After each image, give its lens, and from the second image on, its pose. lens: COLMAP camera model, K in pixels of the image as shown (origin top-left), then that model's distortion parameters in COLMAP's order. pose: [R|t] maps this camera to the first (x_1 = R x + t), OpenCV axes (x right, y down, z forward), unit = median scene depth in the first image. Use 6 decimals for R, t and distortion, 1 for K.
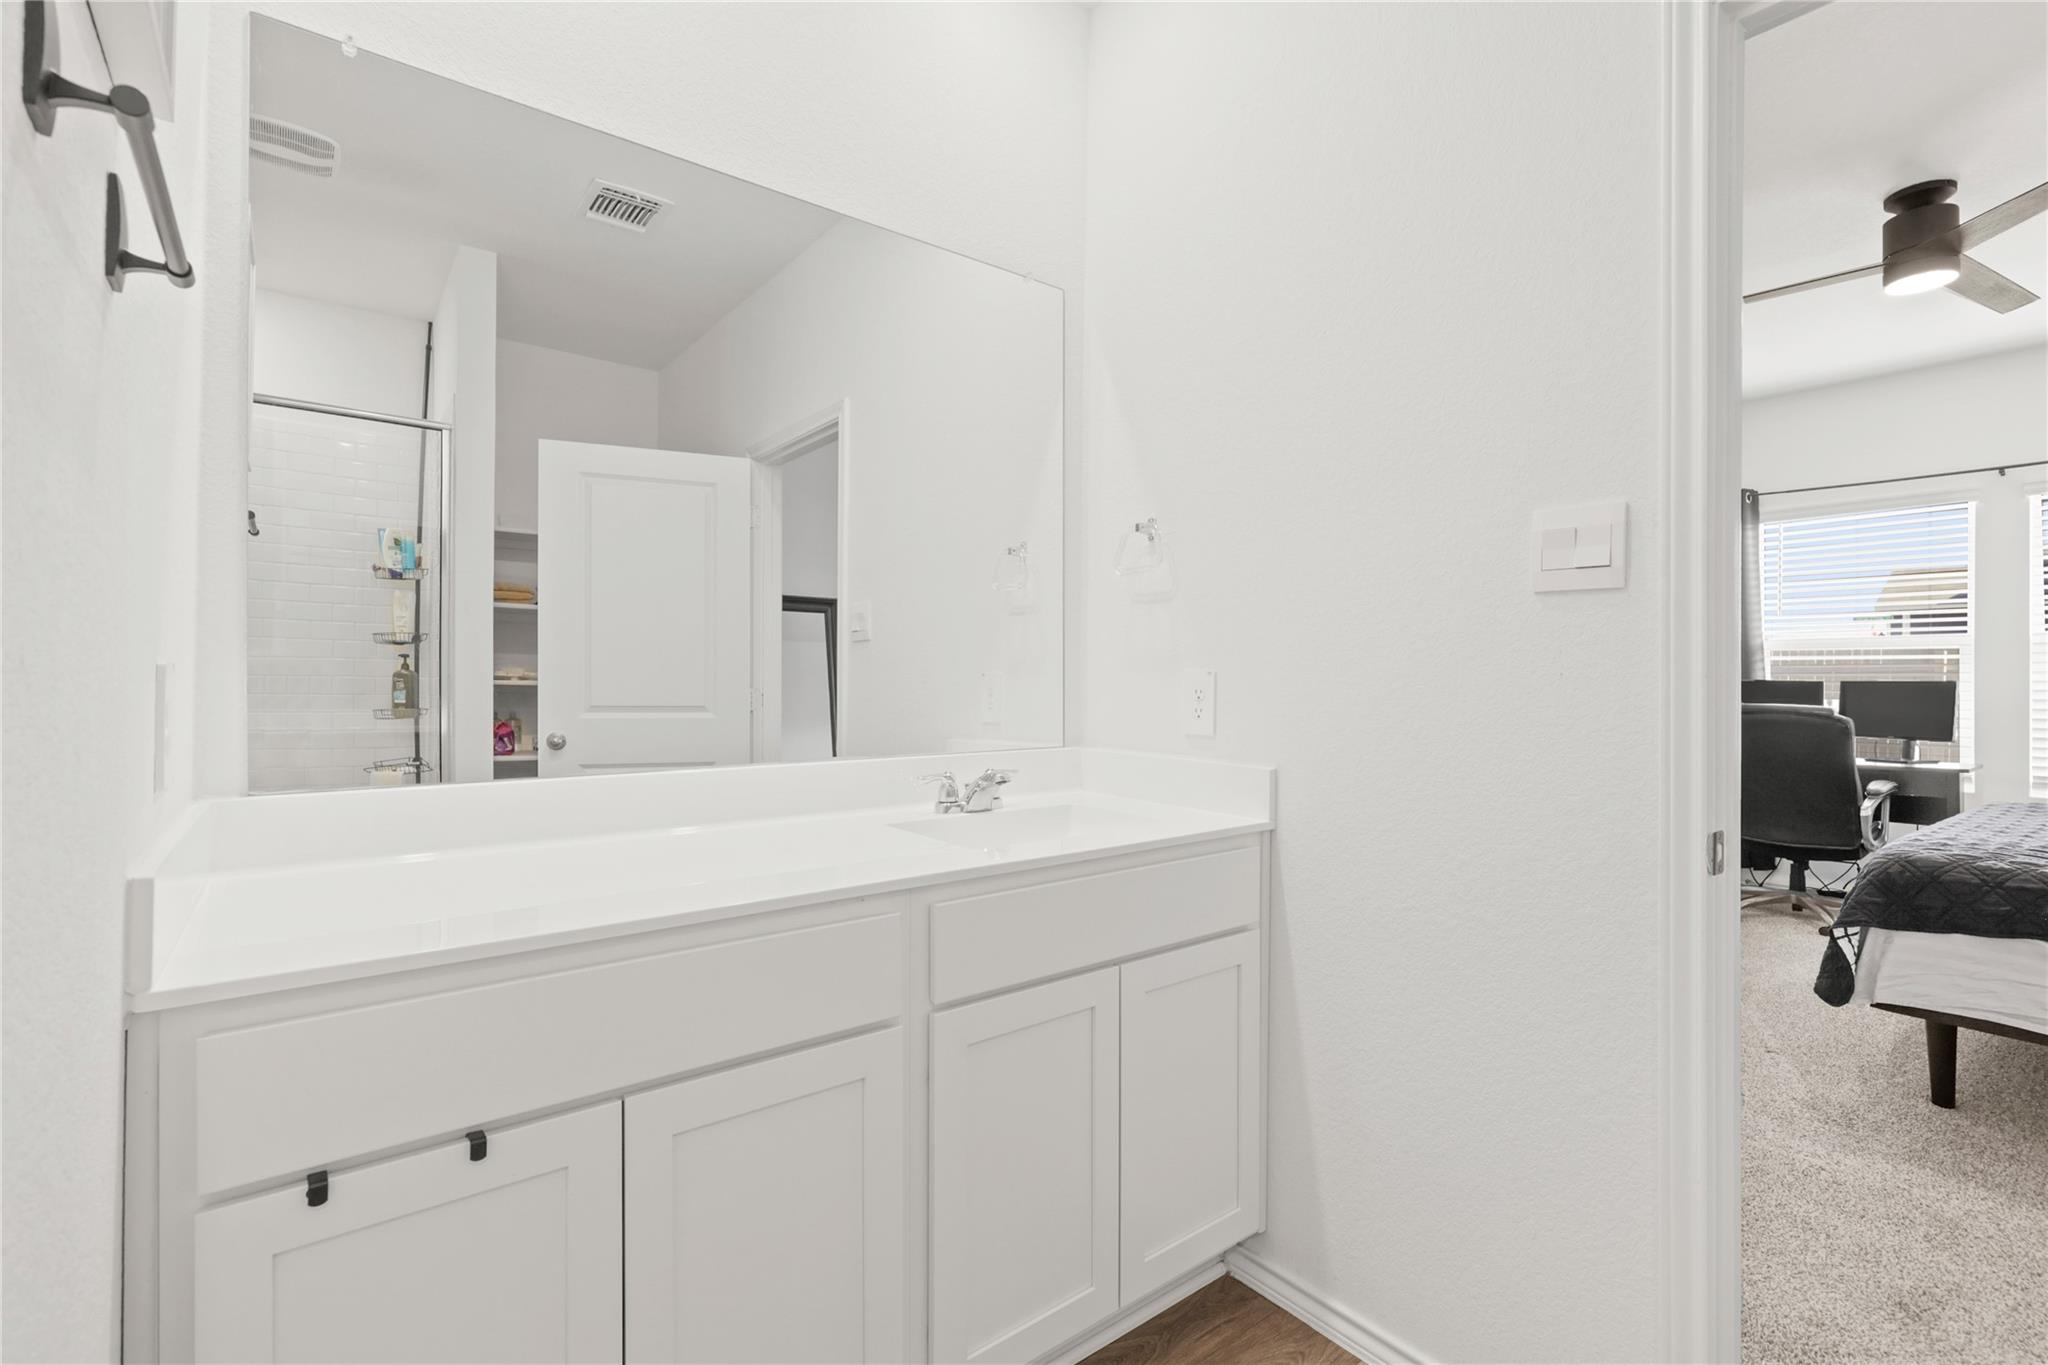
lens RADIAL K [[929.7, 0, 1024.1], [0, 929.7, 672.5], [0, 0, 1]] dist [0.000048, 0.000014]
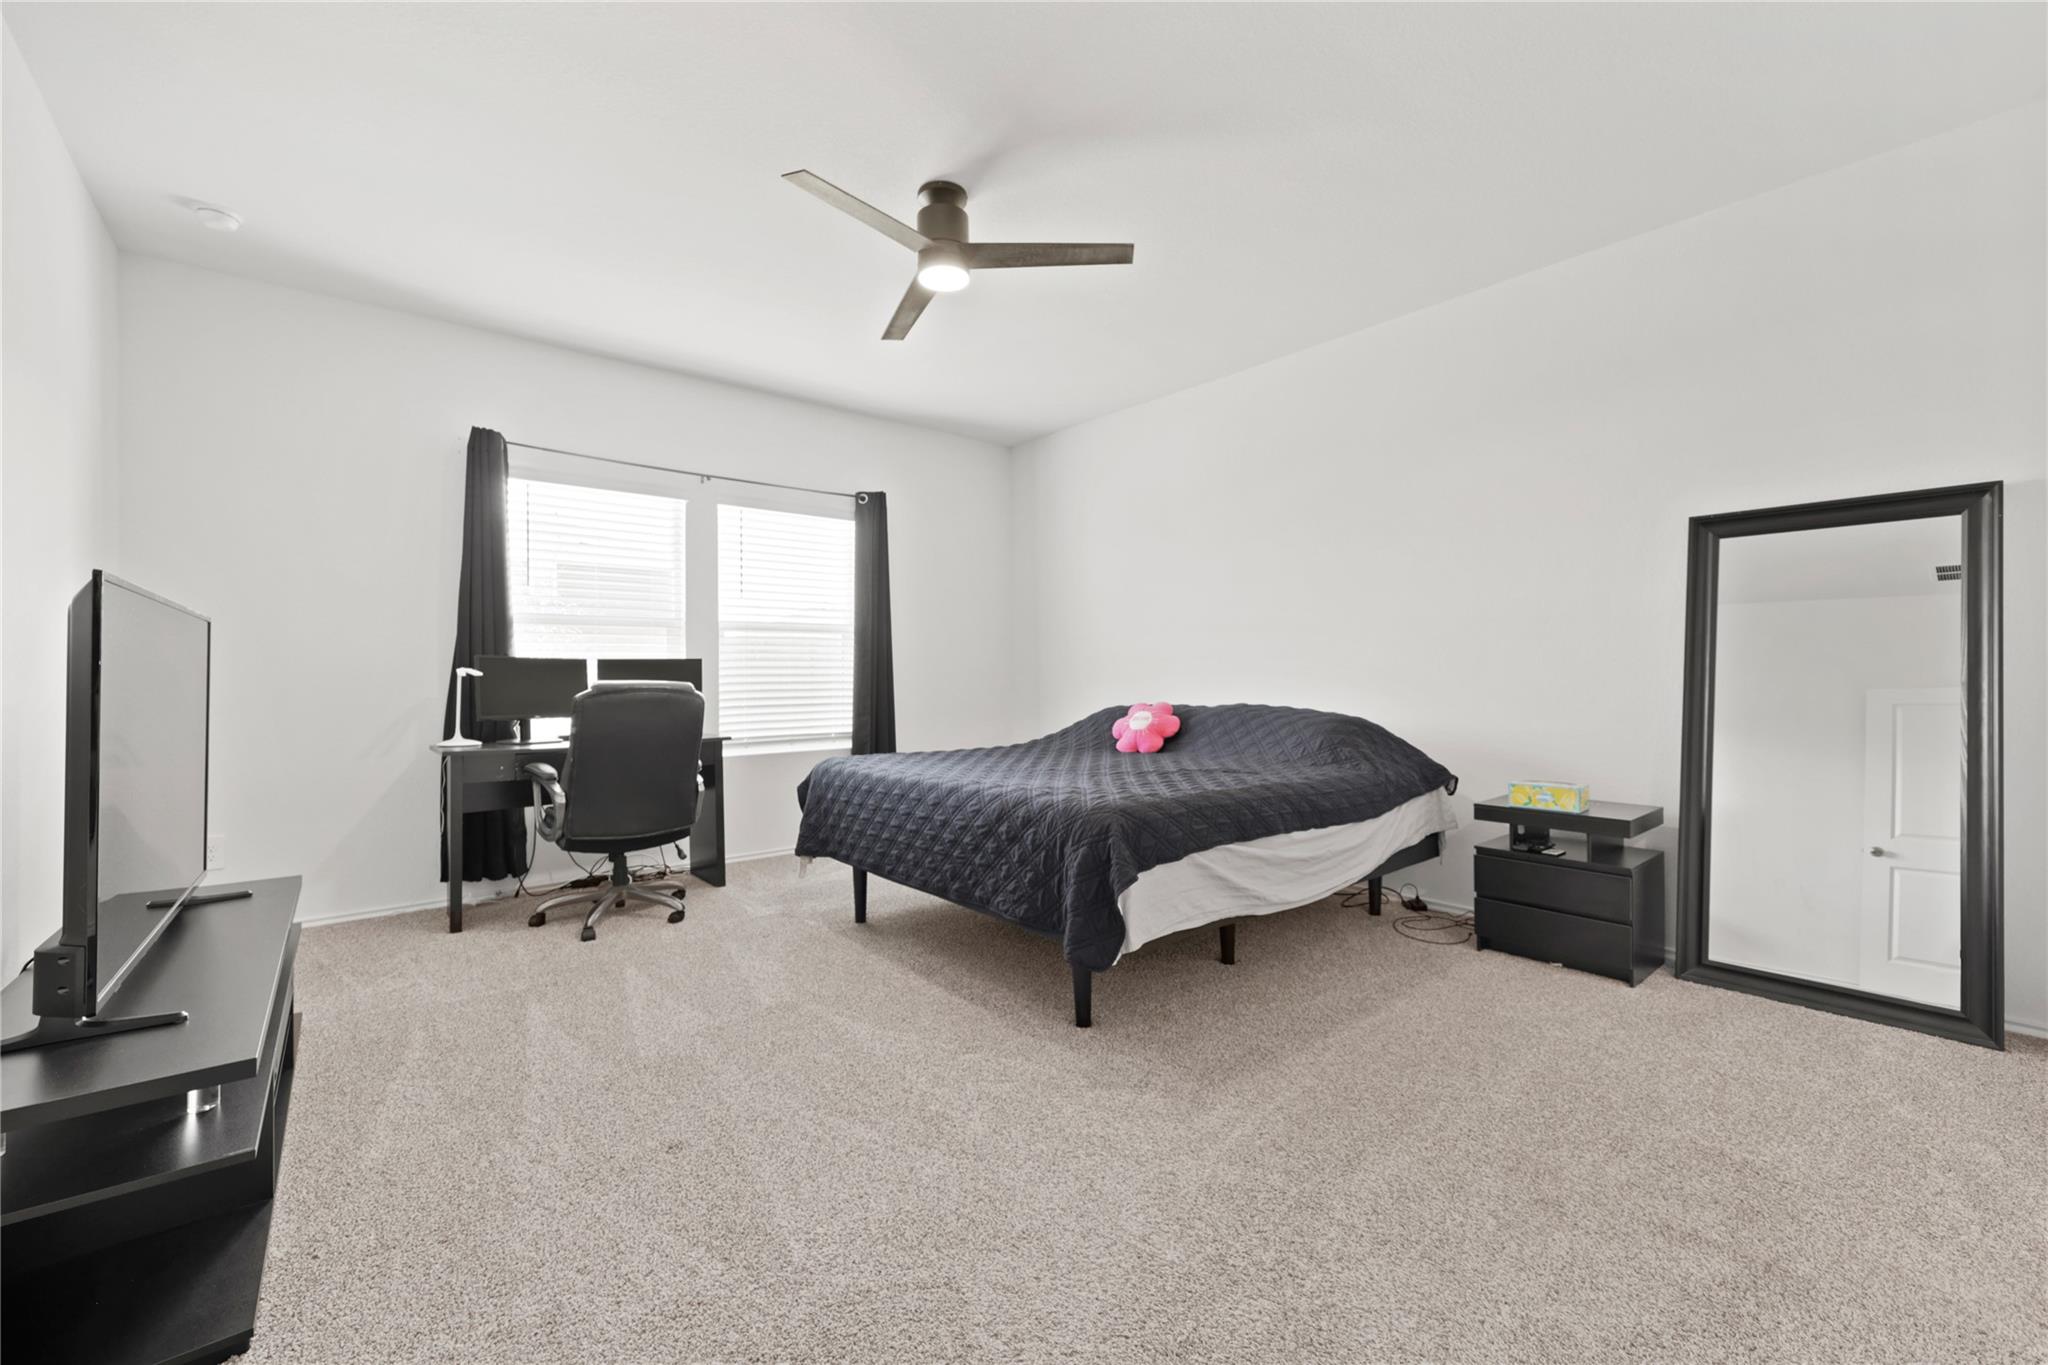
lens RADIAL K [[826.4, 0, 1030.0], [0, 826.4, 683.9], [0, 0, 1]] dist [0.000499, -0.000218]
pose [[-0.020960, -0.015247, 0.999664, 0.009660], [0.002306, 0.999880, 0.015299, 0.026605], [-0.999778, 0.002625, -0.020923, 0.659046]]
